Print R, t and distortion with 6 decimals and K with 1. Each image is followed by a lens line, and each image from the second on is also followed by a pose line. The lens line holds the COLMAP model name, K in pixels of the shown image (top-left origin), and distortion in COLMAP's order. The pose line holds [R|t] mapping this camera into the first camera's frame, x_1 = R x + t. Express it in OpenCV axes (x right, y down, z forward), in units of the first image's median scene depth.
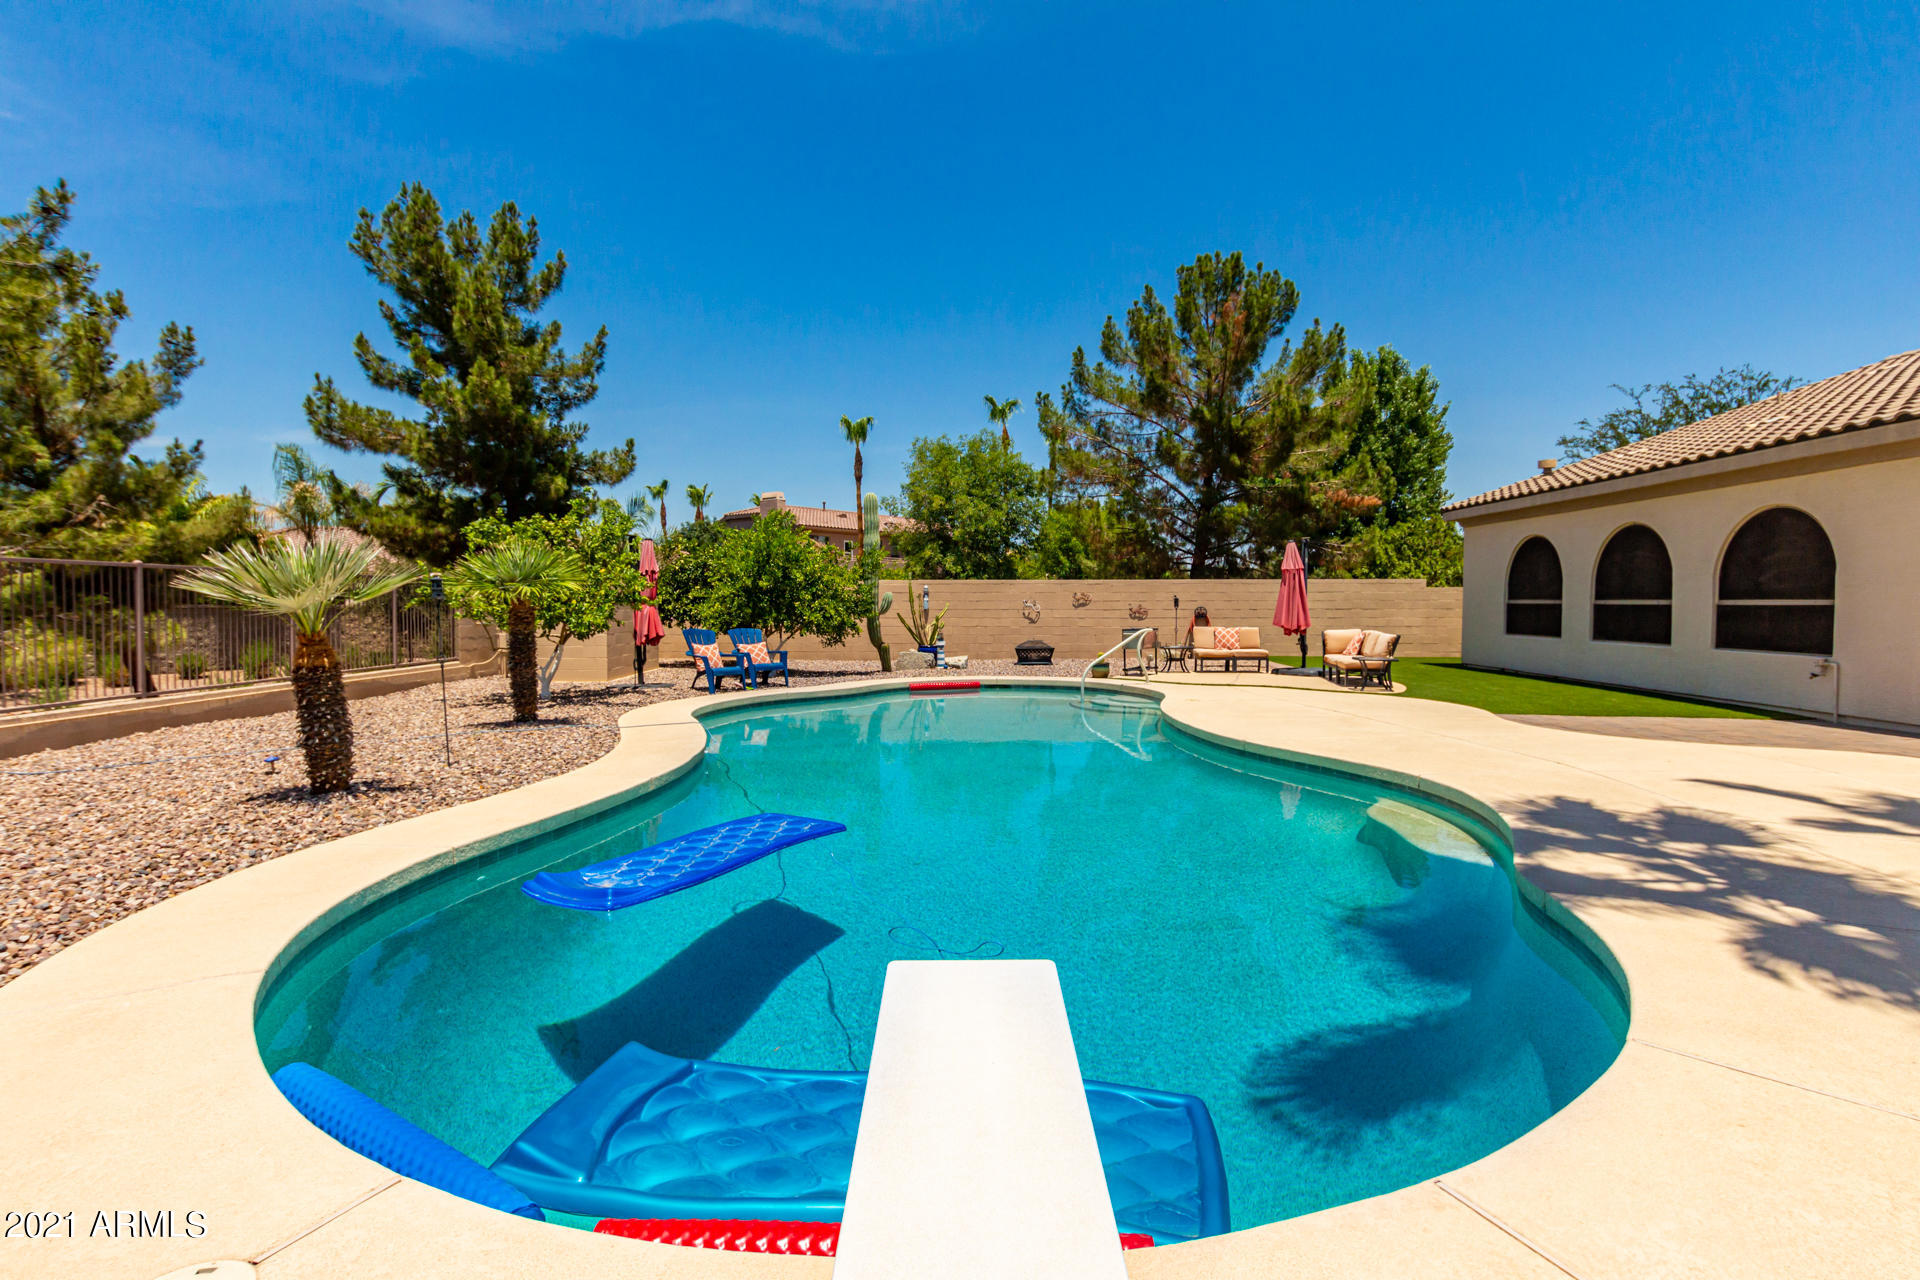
lens RADIAL K [[898.0, 0, 959.2], [0, 898.0, 634.3], [0, 0, 1]] dist [0.004500, 0.000297]
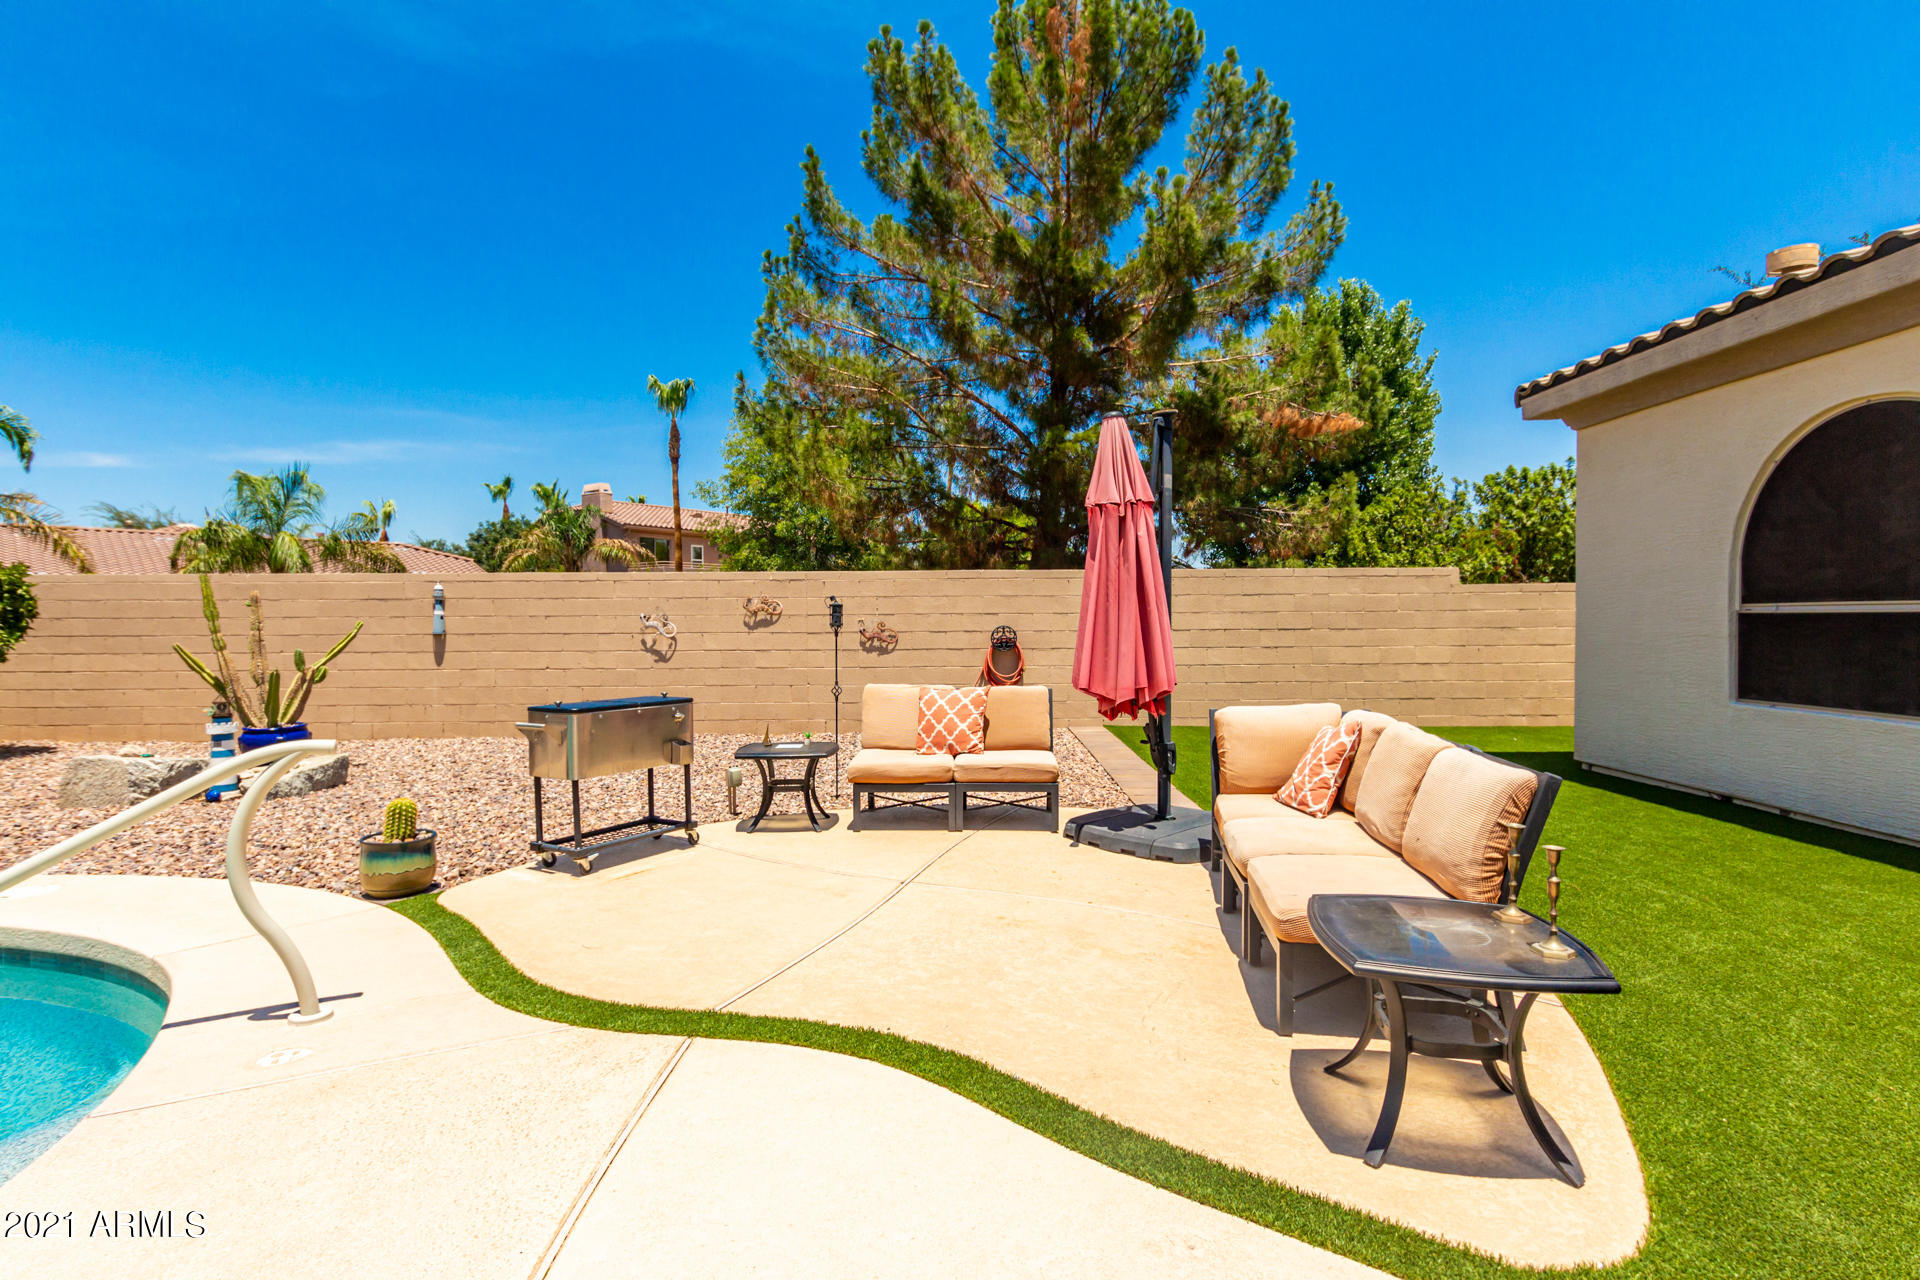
lens RADIAL K [[898.0, 0, 956.3], [0, 898.0, 634.4], [0, 0, 1]] dist [0.004500, 0.000297]
pose [[0.999392, -0.004440, 0.034576, 0.210763], [0.005173, 0.999763, -0.021134, -0.014844], [-0.034474, 0.021300, 0.999179, 0.480303]]
